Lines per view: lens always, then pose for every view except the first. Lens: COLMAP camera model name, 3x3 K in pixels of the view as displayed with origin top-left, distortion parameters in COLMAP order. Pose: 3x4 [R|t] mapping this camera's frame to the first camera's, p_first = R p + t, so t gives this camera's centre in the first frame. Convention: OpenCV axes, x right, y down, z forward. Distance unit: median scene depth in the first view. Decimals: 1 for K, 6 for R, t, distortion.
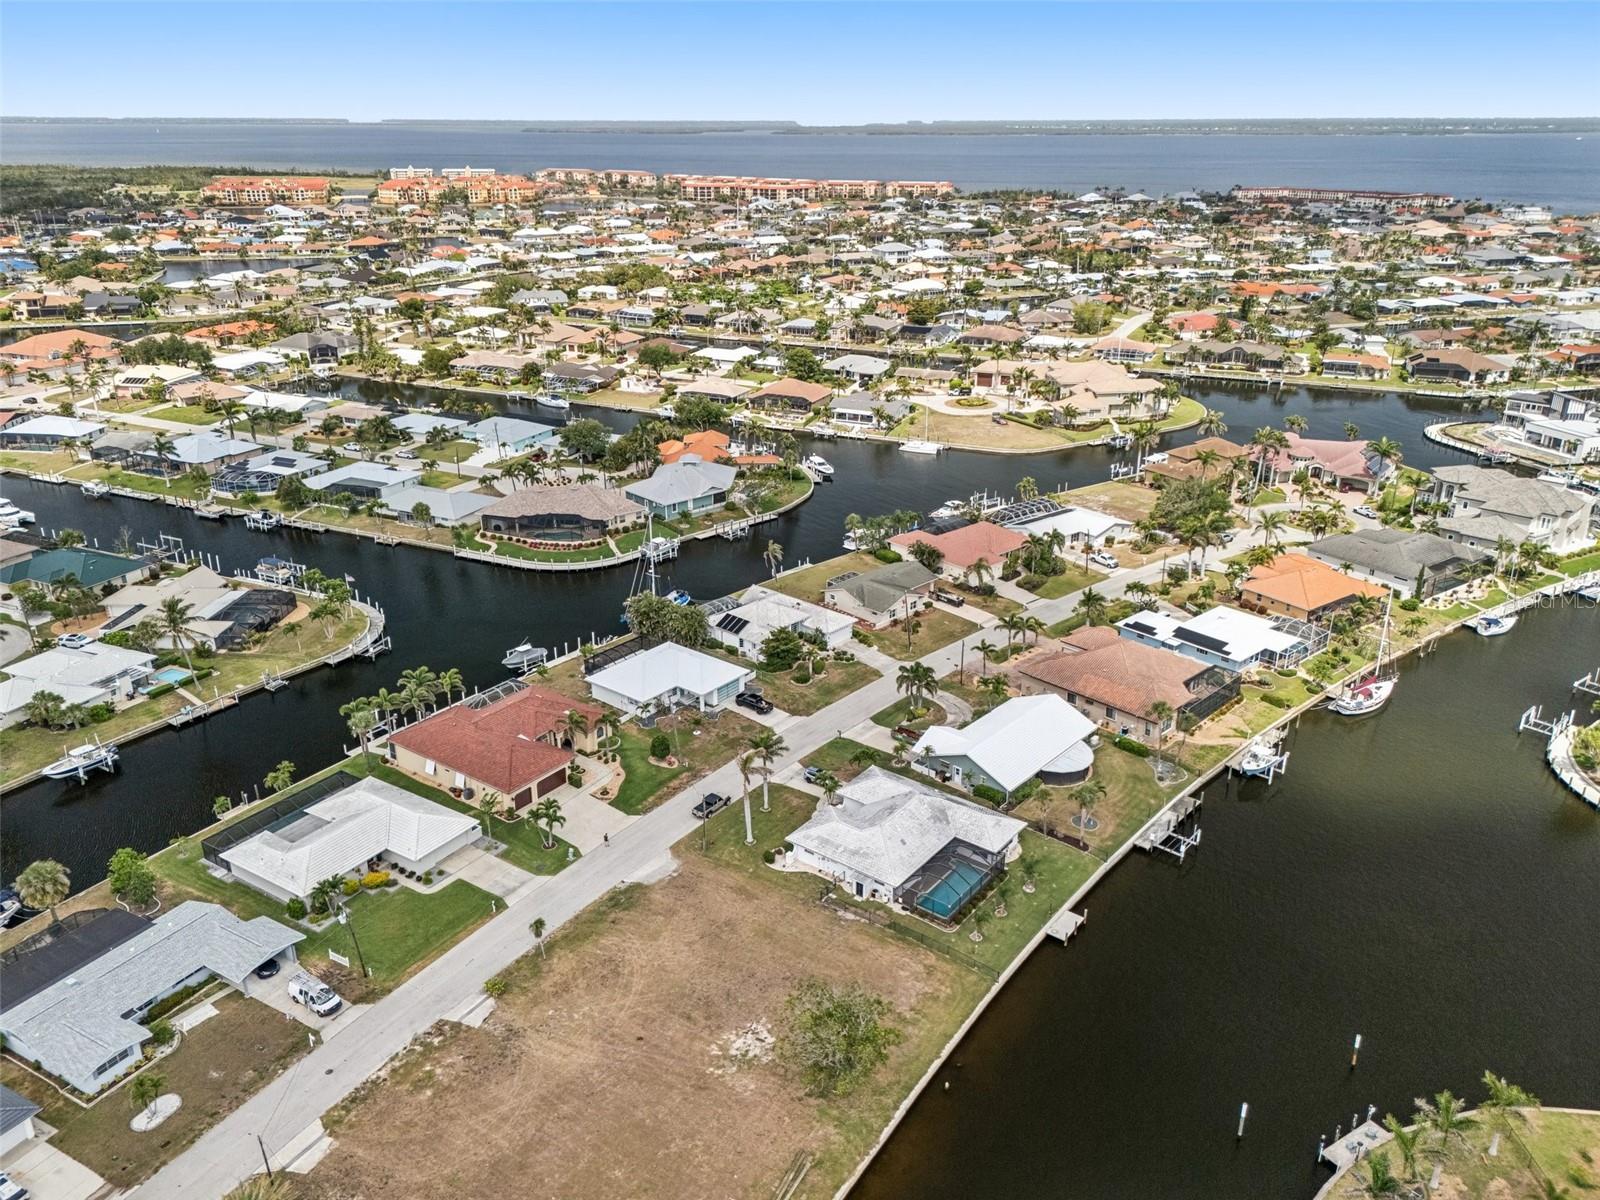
lens RADIAL K [[1134.2, 0, 803.9], [0, 1134.2, 608.0], [0, 0, 1]] dist [0.057518, -0.045918]
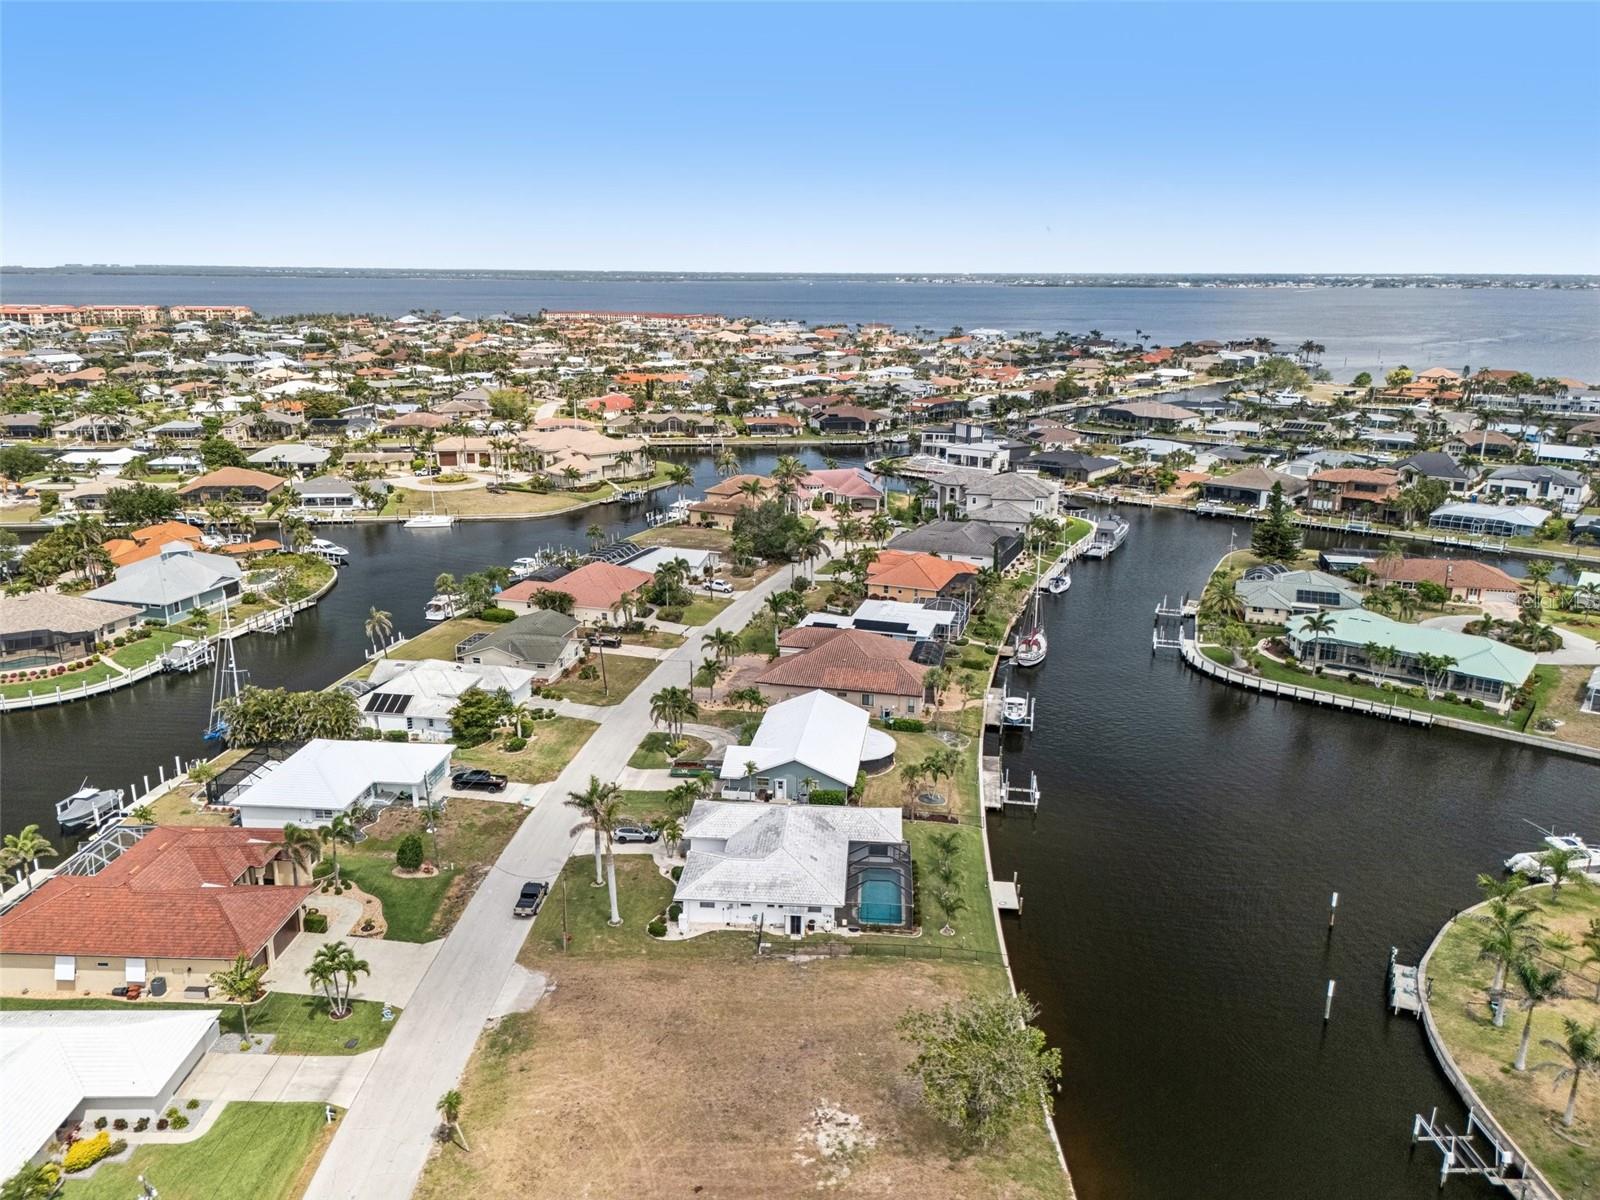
lens RADIAL K [[1134.2, 0, 808.5], [0, 1134.2, 599.2], [0, 0, 1]] dist [0.057518, -0.045918]
pose [[0.844826, -0.144067, 0.515280, -0.149853], [0.197818, 0.978930, -0.050634, 0.028684], [-0.497129, 0.144709, 0.855525, 0.122221]]
